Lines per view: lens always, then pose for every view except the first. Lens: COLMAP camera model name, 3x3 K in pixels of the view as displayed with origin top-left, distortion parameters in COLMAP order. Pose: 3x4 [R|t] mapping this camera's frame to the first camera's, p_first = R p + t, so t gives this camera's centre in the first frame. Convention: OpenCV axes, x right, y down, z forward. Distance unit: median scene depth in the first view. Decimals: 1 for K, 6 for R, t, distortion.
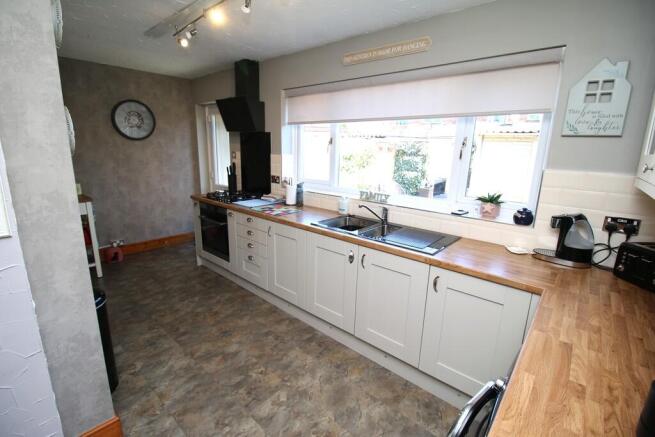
lens RADIAL K [[306.1, 0, 322.5], [0, 306.1, 216.9], [0, 0, 1]] dist [-0.021609, -0.000258]
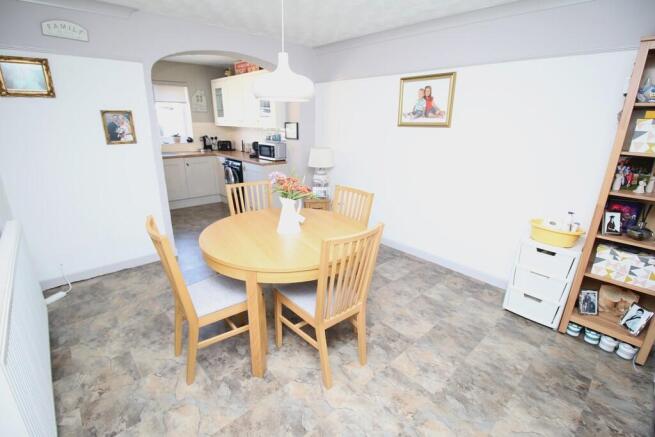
lens RADIAL K [[306.1, 0, 322.5], [0, 306.1, 216.9], [0, 0, 1]] dist [-0.021609, -0.000258]
pose [[0.094891, -0.314106, 0.944634, -1.686332], [0.203155, 0.935056, 0.290513, 0.078712], [-0.974538, 0.164340, 0.152541, -0.439047]]
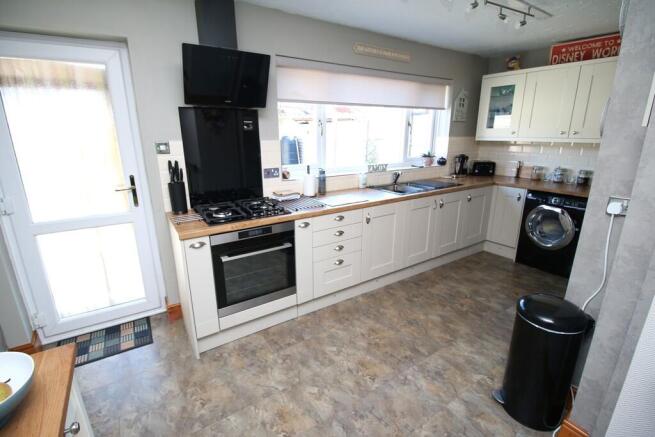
lens RADIAL K [[306.1, 0, 322.5], [0, 306.1, 216.9], [0, 0, 1]] dist [-0.021609, -0.000258]
pose [[0.253985, -0.289302, 0.922928, -1.172900], [0.220350, 0.946433, 0.236031, -0.232928], [-0.941774, 0.143418, 0.304127, 0.898382]]
